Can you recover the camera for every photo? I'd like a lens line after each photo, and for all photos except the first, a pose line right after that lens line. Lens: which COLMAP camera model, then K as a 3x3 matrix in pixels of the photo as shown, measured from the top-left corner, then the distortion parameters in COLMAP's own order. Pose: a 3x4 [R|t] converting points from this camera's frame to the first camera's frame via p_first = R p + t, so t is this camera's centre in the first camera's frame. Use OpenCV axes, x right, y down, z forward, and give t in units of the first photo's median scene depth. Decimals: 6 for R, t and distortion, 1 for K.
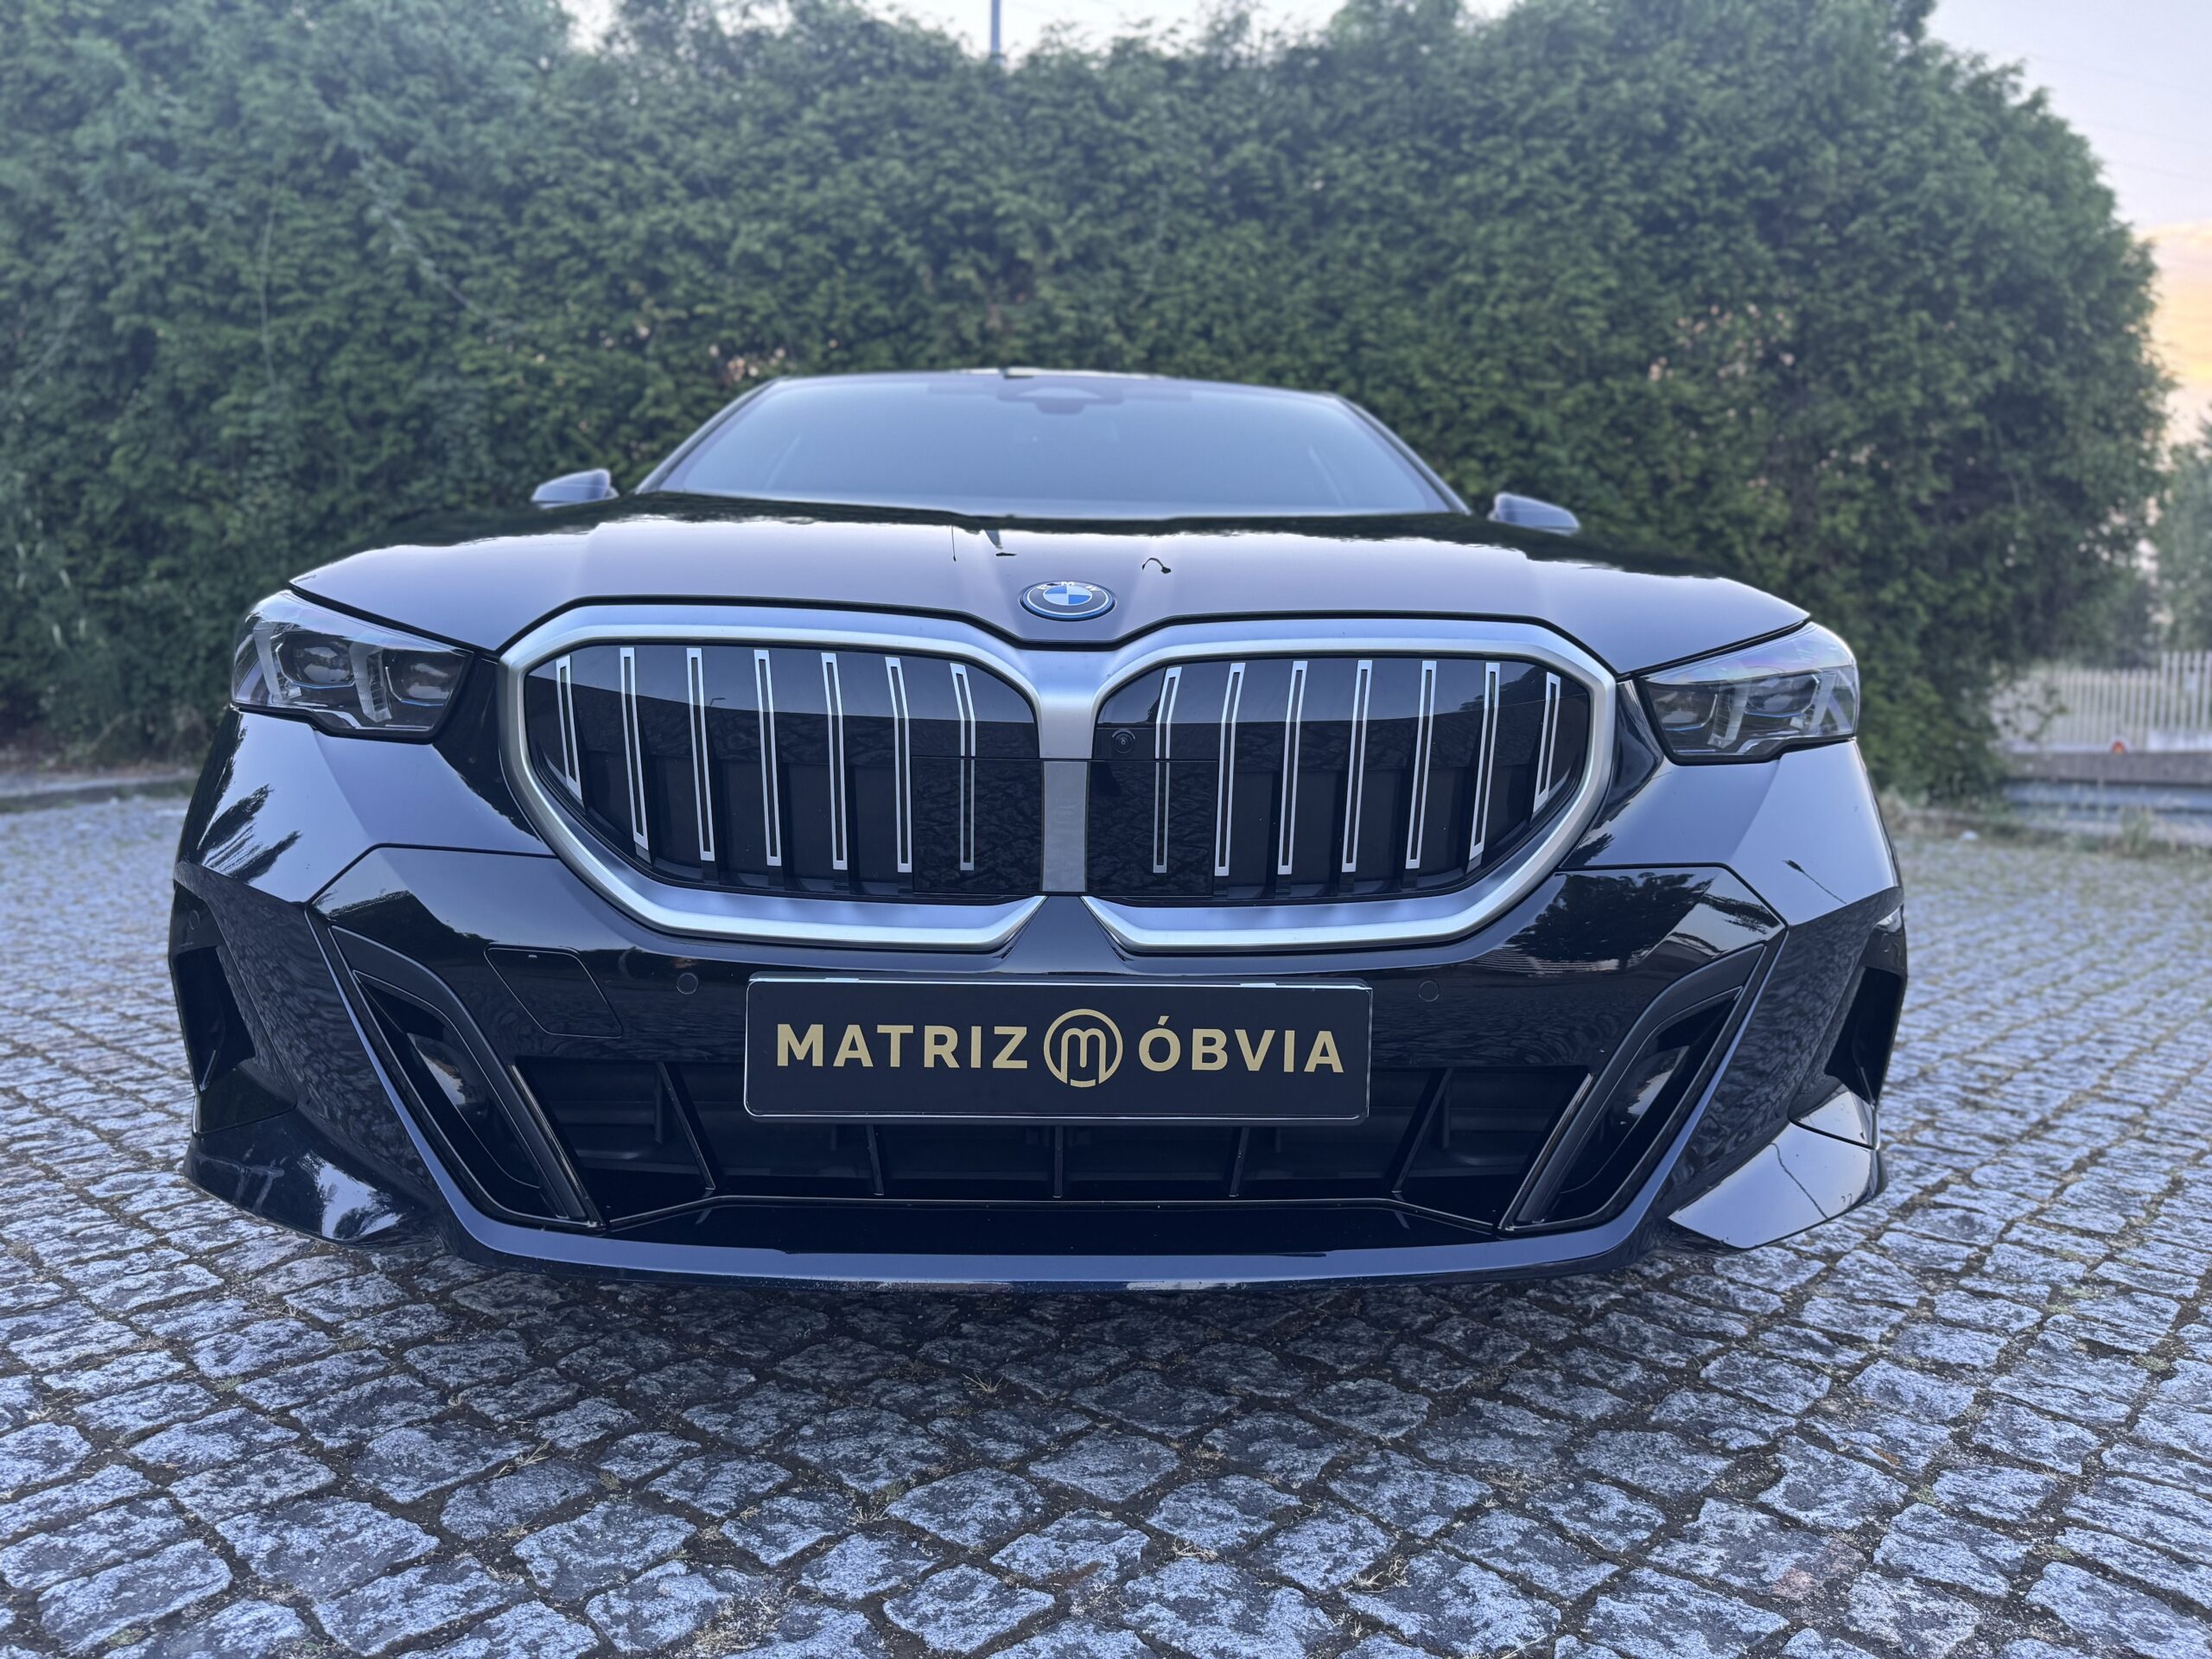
lens RADIAL K [[1549.8, 0, 1100.7], [0, 1549.8, 828.1], [0, 0, 1]] dist [0.005238, -0.007325]
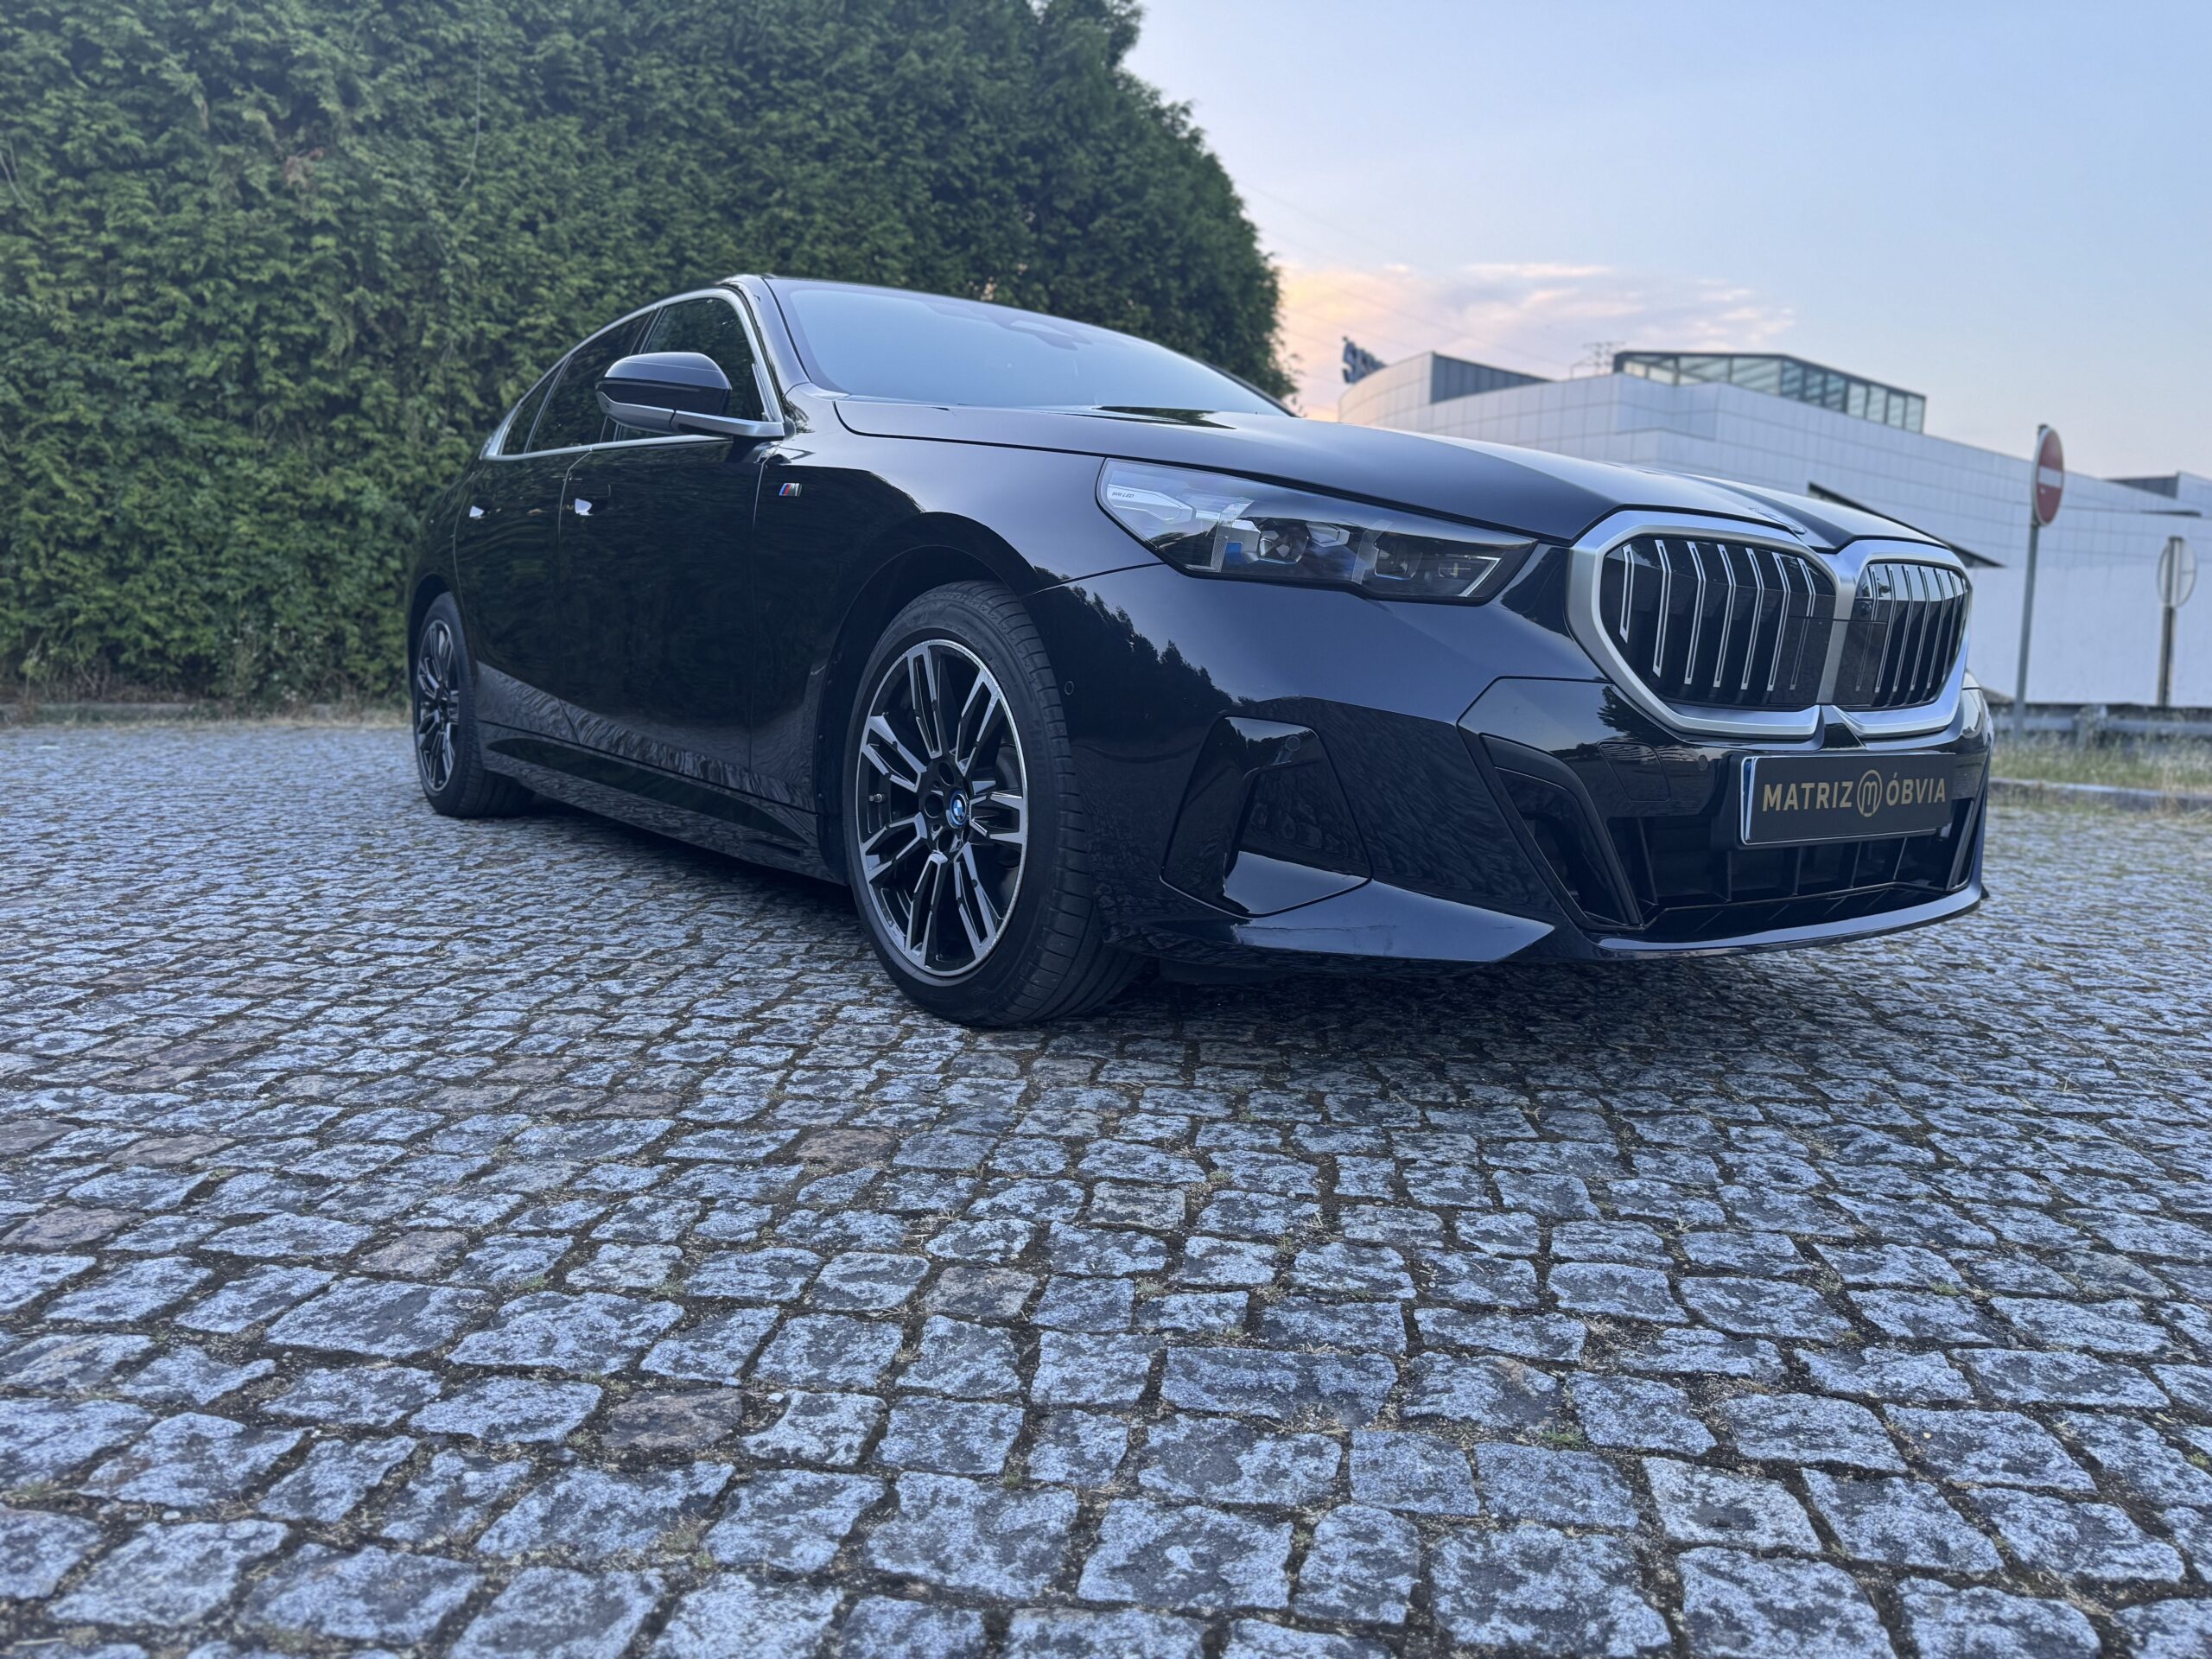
lens RADIAL K [[1558.0, 0, 1049.2], [0, 1558.0, 829.6], [0, 0, 1]] dist [-0.000834, 0.001195]
pose [[0.843698, -0.049173, 0.534562, -1.258500], [0.024092, 0.998261, 0.053803, 0.051494], [-0.536278, -0.032515, 0.843415, 0.034033]]
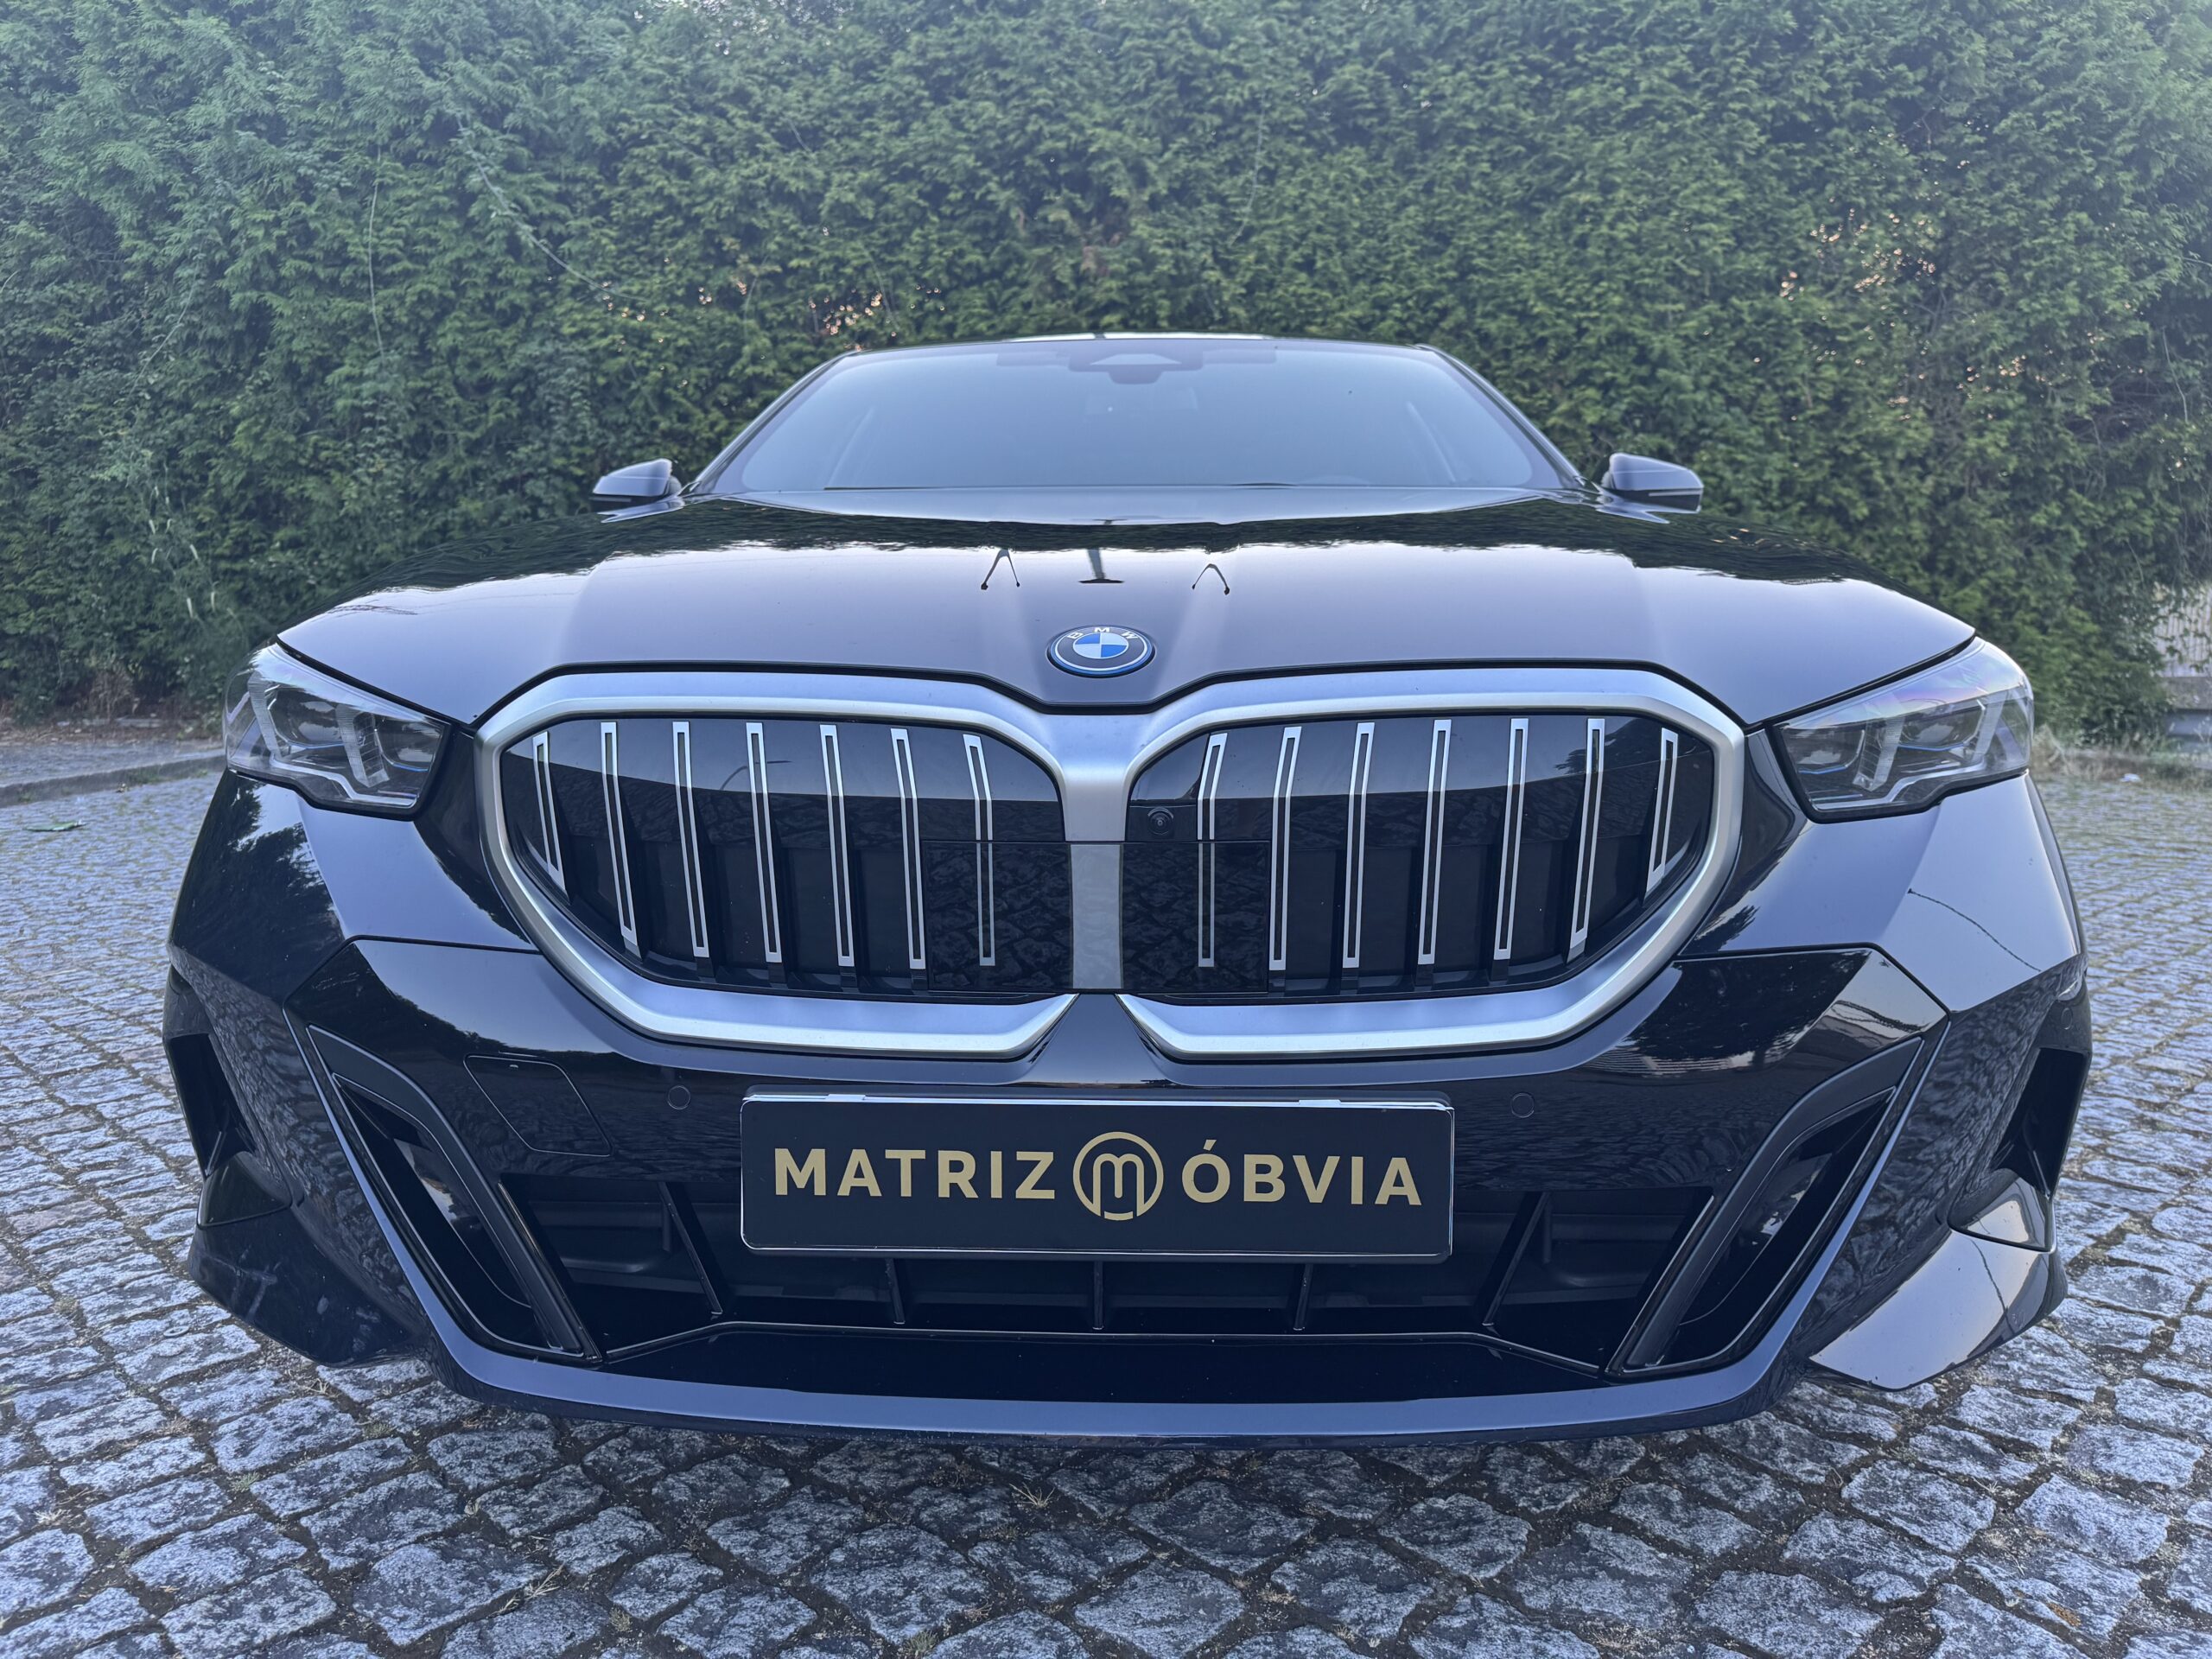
lens RADIAL K [[1542.9, 0, 1094.9], [0, 1542.9, 815.1], [0, 0, 1]] dist [0.007373, -0.008605]
pose [[0.996962, -0.012588, -0.076863, 0.033840], [0.015198, 0.999324, 0.033461, -0.069064], [0.076389, -0.034527, 0.996480, 0.100894]]
